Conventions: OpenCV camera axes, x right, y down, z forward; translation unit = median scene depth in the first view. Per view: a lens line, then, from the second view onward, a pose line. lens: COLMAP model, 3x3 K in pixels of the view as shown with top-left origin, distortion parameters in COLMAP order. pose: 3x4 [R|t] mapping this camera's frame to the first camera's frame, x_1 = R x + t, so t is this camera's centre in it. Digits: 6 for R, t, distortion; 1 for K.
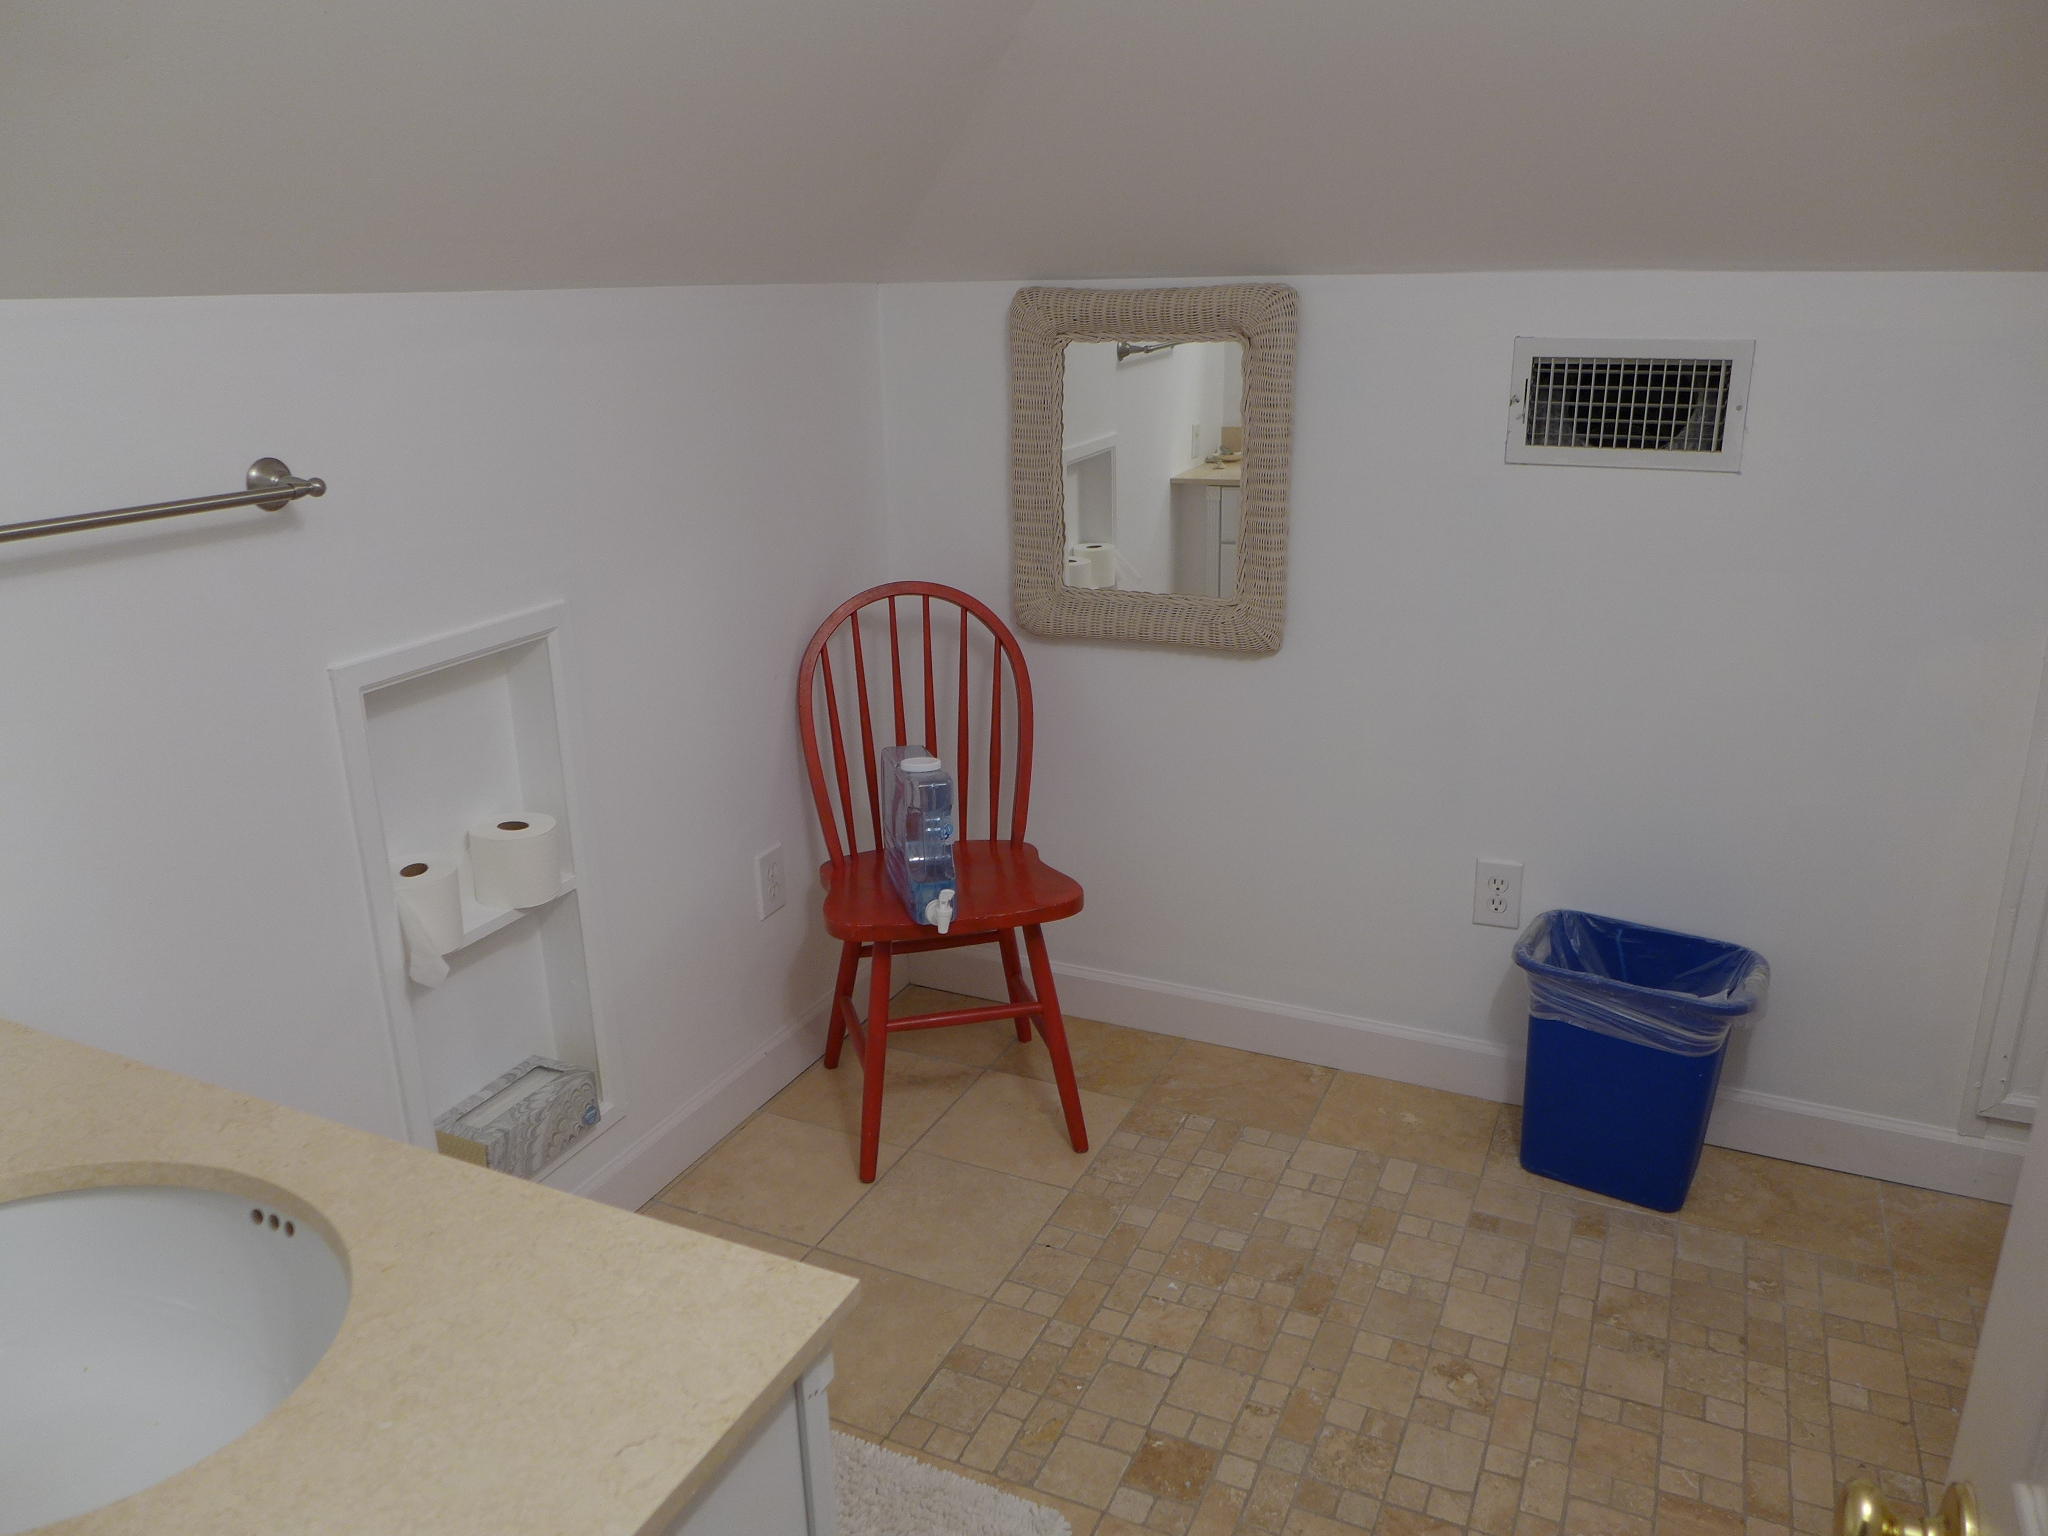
lens RADIAL K [[1481.4, 0, 1022.2], [0, 1481.4, 765.6], [0, 0, 1]] dist [-0.035178, 0.011244]
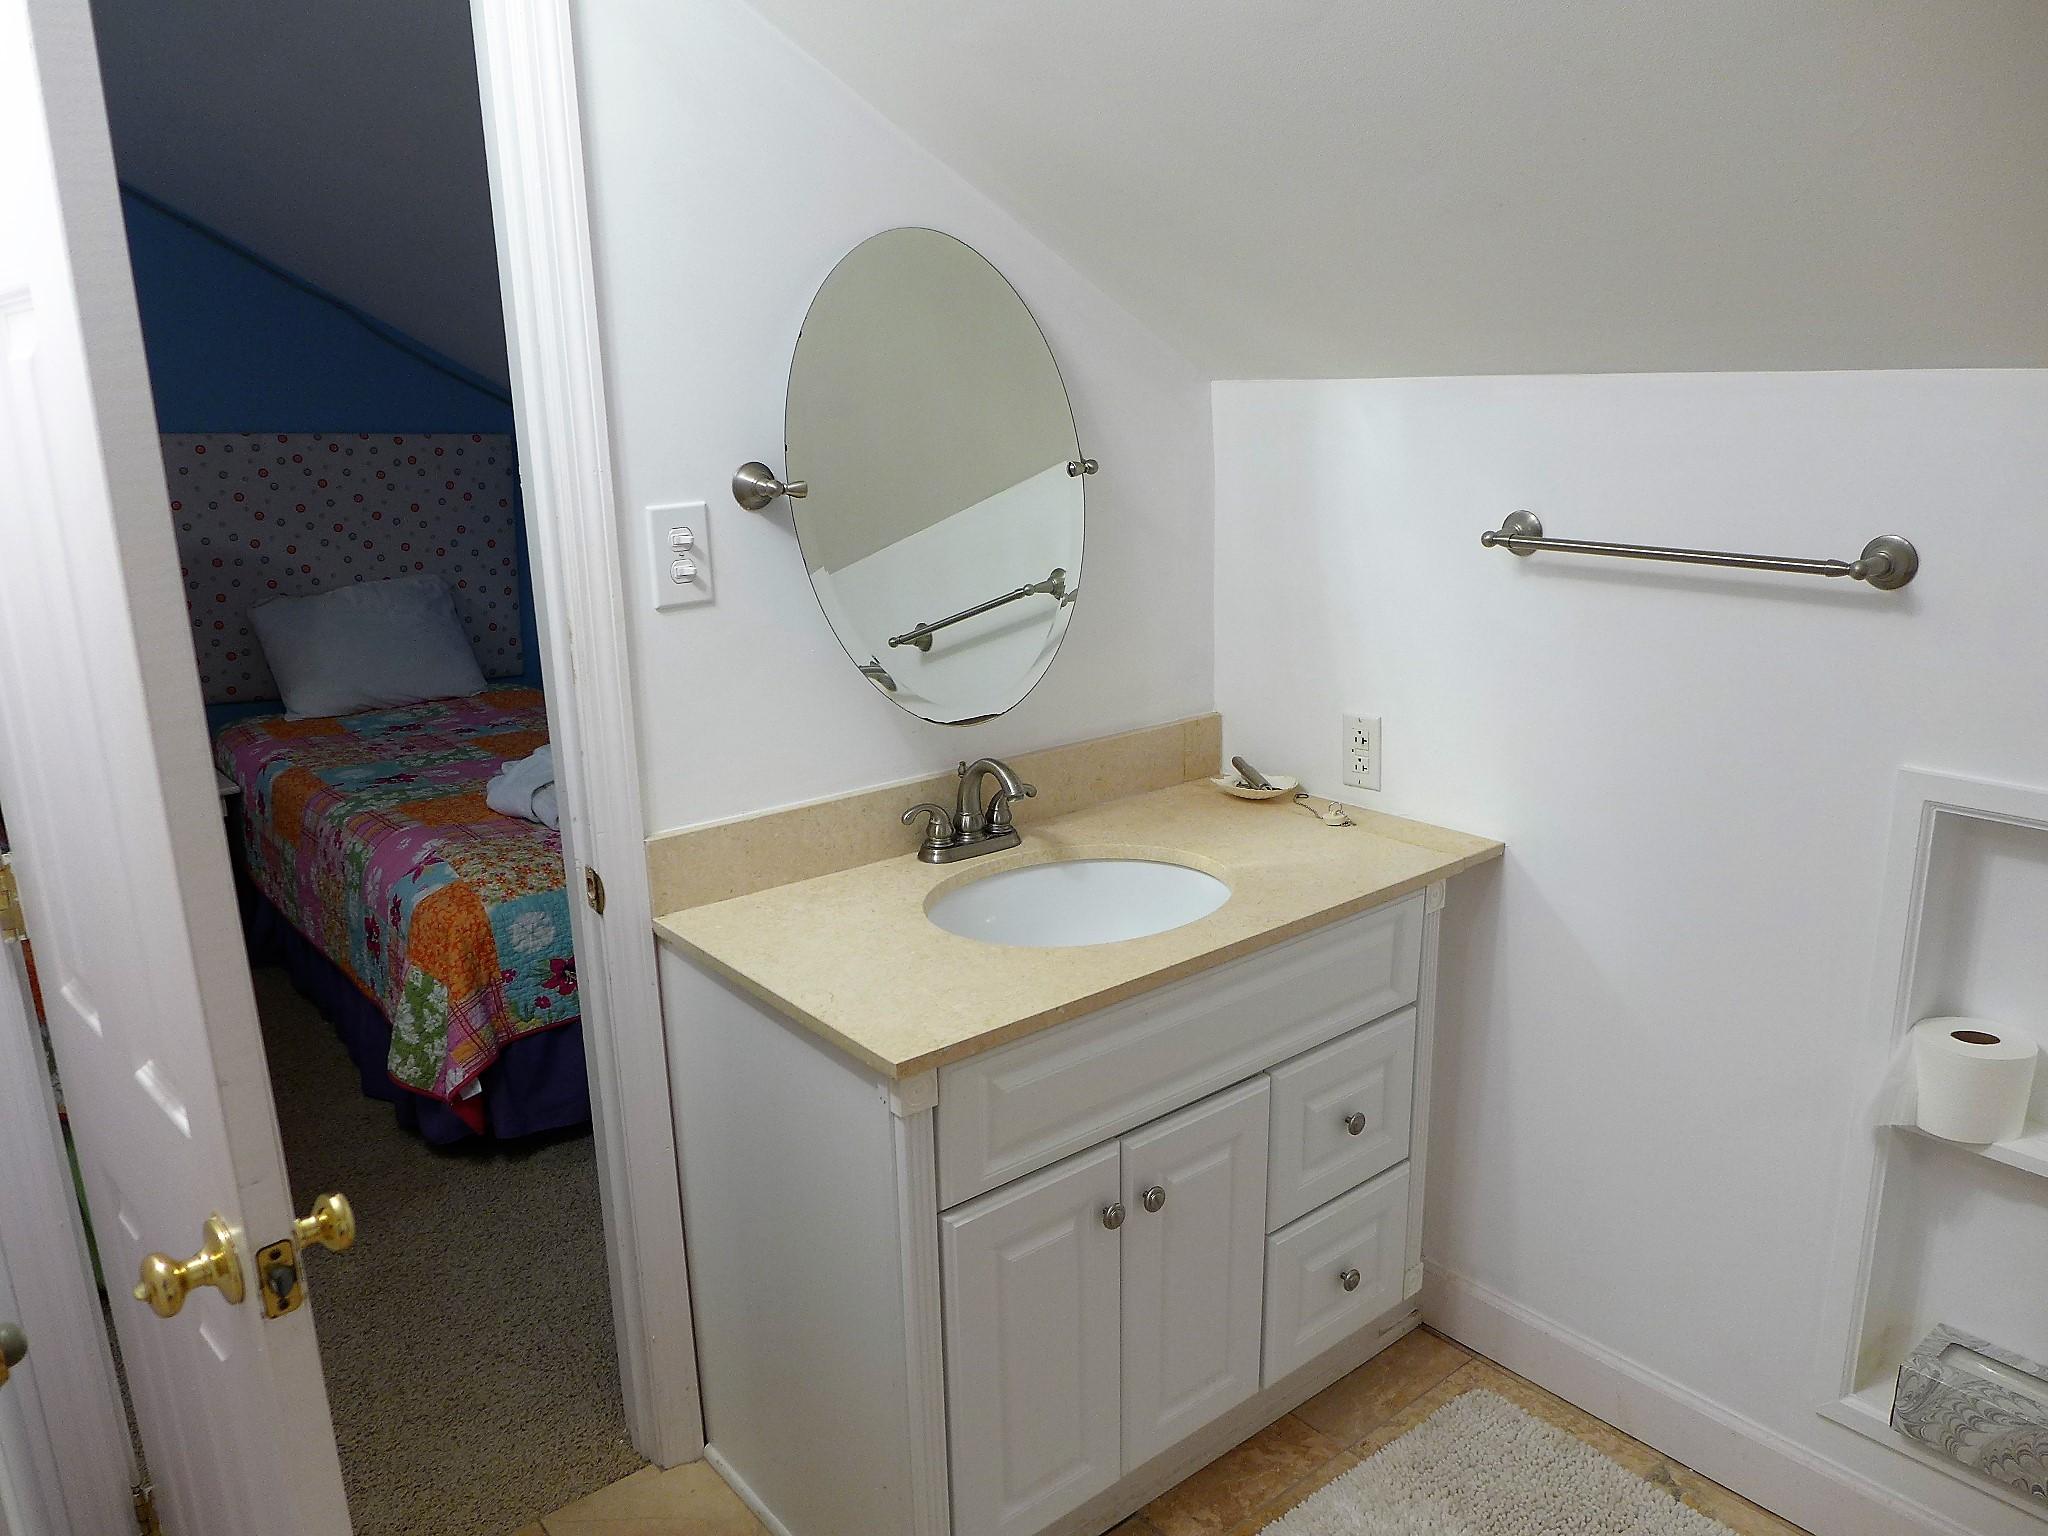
lens RADIAL K [[1481.4, 0, 1022.6], [0, 1481.4, 770.4], [0, 0, 1]] dist [-0.035178, 0.011244]
pose [[-0.432562, 0.264614, -0.861899, 0.561809], [-0.250863, 0.882888, 0.396959, -0.287757], [0.866001, 0.387928, -0.315522, 0.797099]]
